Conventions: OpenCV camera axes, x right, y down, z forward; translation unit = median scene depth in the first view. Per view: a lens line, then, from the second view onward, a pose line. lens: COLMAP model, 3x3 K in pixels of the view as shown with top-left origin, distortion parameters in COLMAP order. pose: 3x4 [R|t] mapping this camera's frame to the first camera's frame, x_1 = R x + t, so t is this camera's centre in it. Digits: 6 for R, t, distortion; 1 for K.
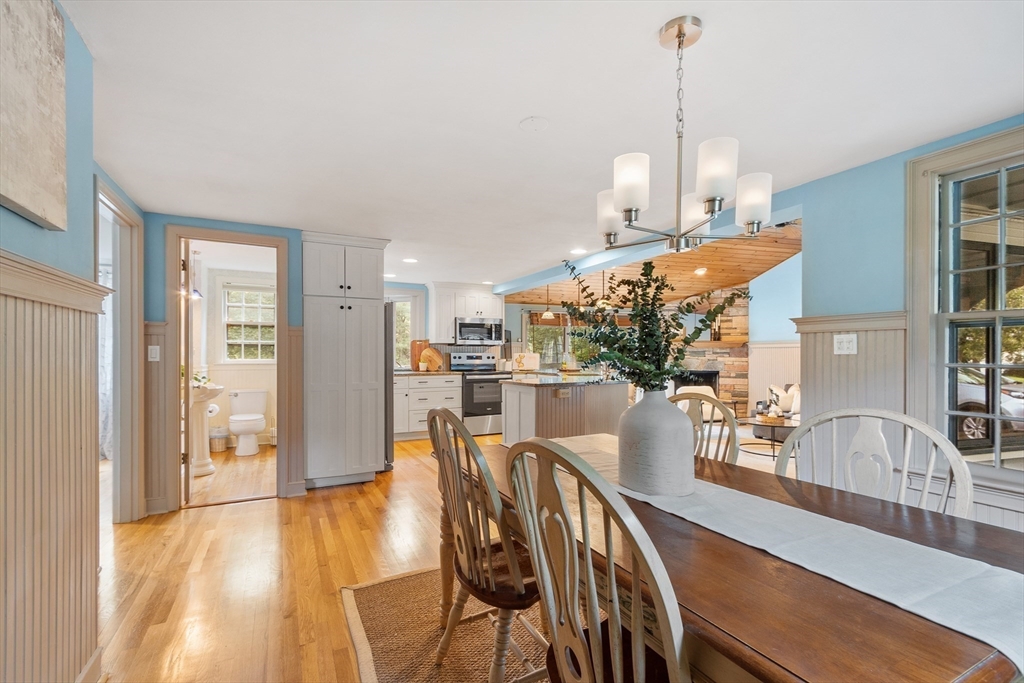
lens RADIAL K [[453.6, 0, 510.4], [0, 453.6, 347.3], [0, 0, 1]] dist [0.001738, 0.000694]
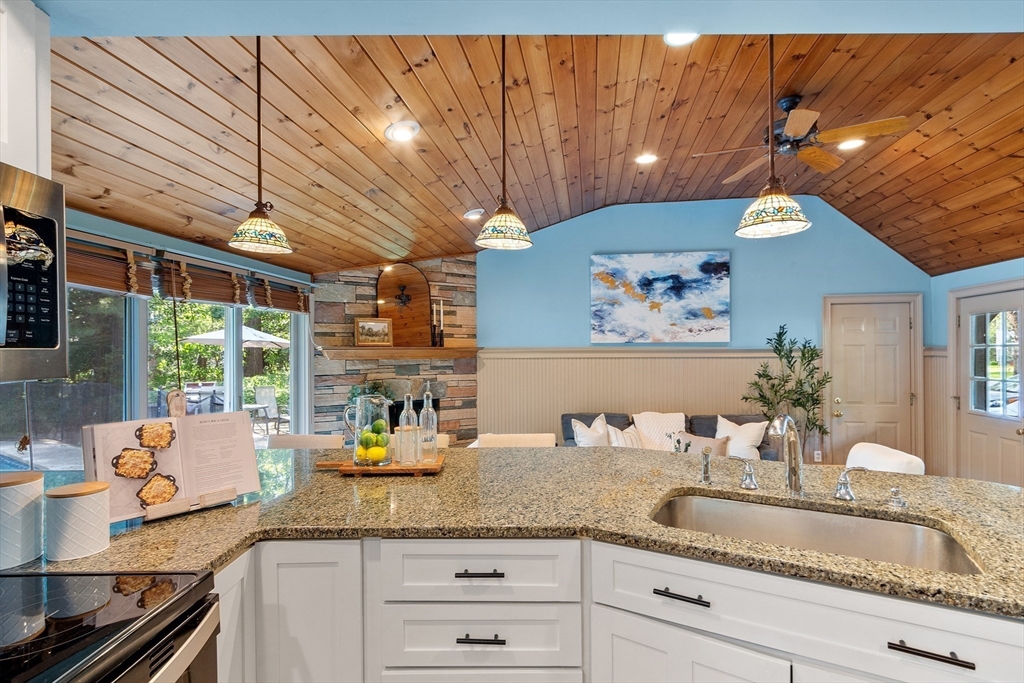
lens RADIAL K [[496.7, 0, 503.5], [0, 496.7, 349.8], [0, 0, 1]] dist [0.003196, 0.001413]
pose [[0.455057, 0.000527, 0.890462, -0.090183], [-0.012826, 0.999900, 0.005962, -0.020110], [-0.890370, -0.014134, 0.455019, 0.858864]]
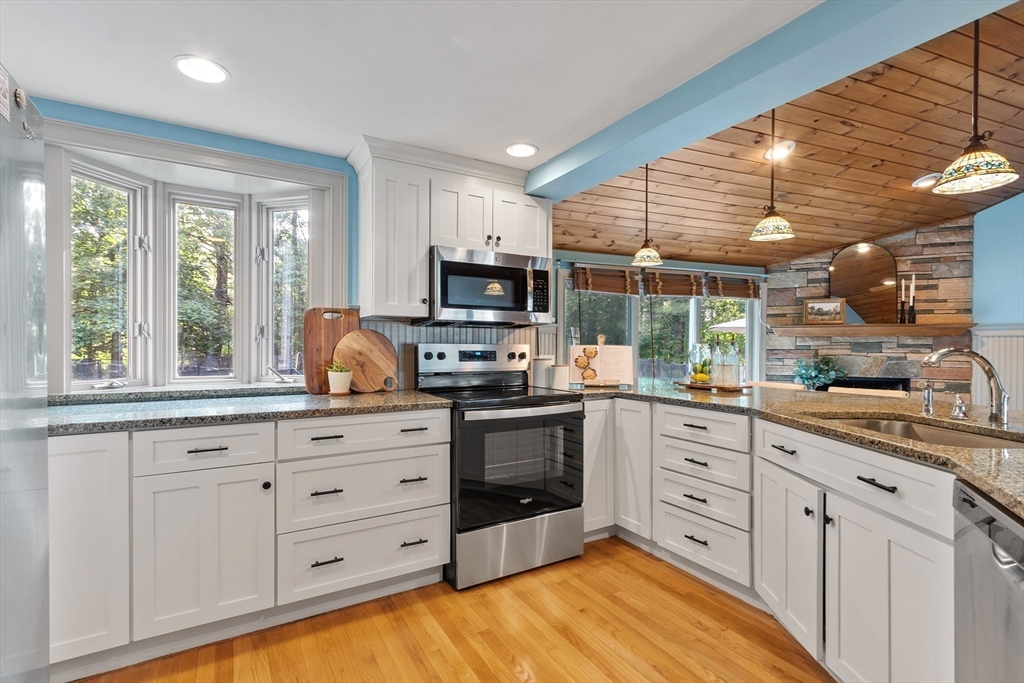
lens RADIAL K [[496.7, 0, 514.6], [0, 496.7, 349.4], [0, 0, 1]] dist [0.003196, 0.001413]
pose [[0.998077, 0.003118, 0.061910, -0.075628], [-0.004513, 0.999739, 0.022413, 0.007261], [-0.061824, -0.022650, 0.997830, 0.574875]]
